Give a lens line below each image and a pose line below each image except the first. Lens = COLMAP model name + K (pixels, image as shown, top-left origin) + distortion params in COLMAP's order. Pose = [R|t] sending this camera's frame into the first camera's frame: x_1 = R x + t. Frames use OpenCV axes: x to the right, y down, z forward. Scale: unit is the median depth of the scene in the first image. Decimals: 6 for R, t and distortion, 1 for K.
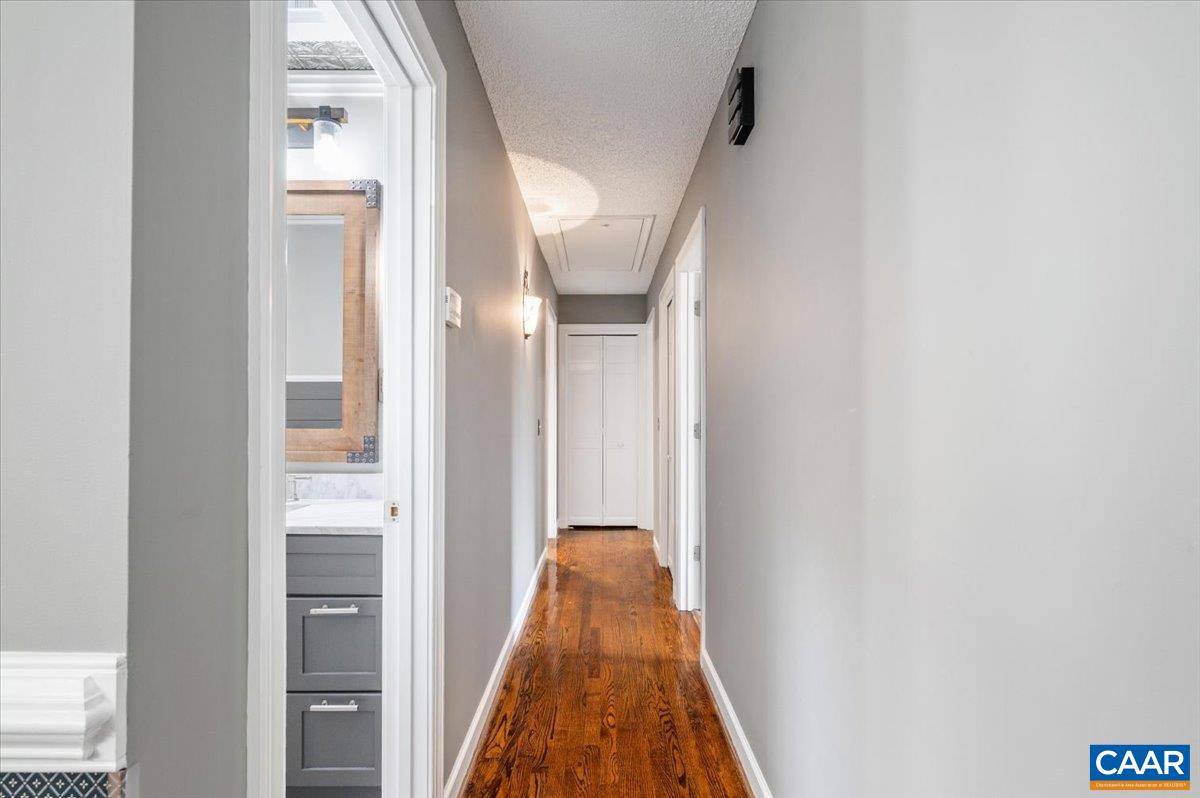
lens RADIAL K [[576.7, 0, 600.0], [0, 576.7, 399.0], [0, 0, 1]] dist [-0.000733, 0.000004]
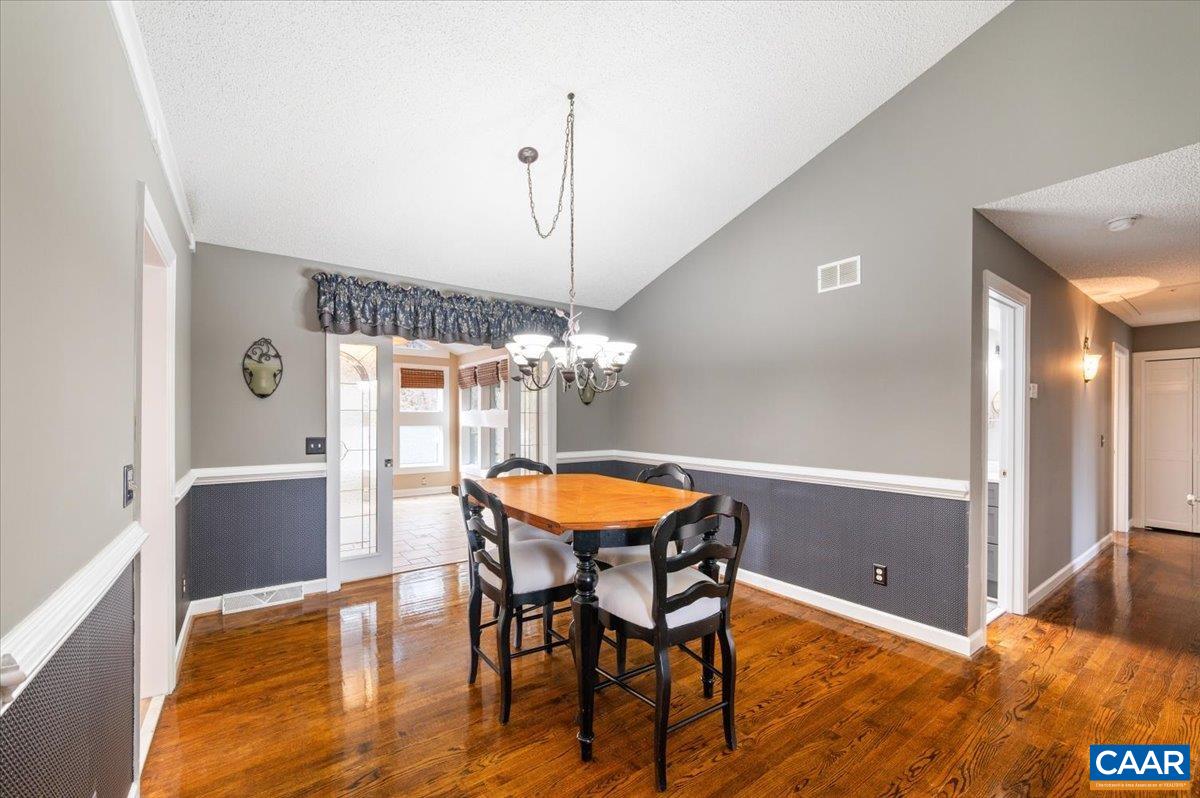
lens RADIAL K [[478.0, 0, 599.3], [0, 478.0, 415.5], [0, 0, 1]] dist [-0.000287, -0.000015]
pose [[0.585082, 0.007319, -0.810941, 0.134429], [0.011794, 0.999777, 0.017532, -0.053115], [0.810888, -0.019822, 0.584865, -0.730283]]
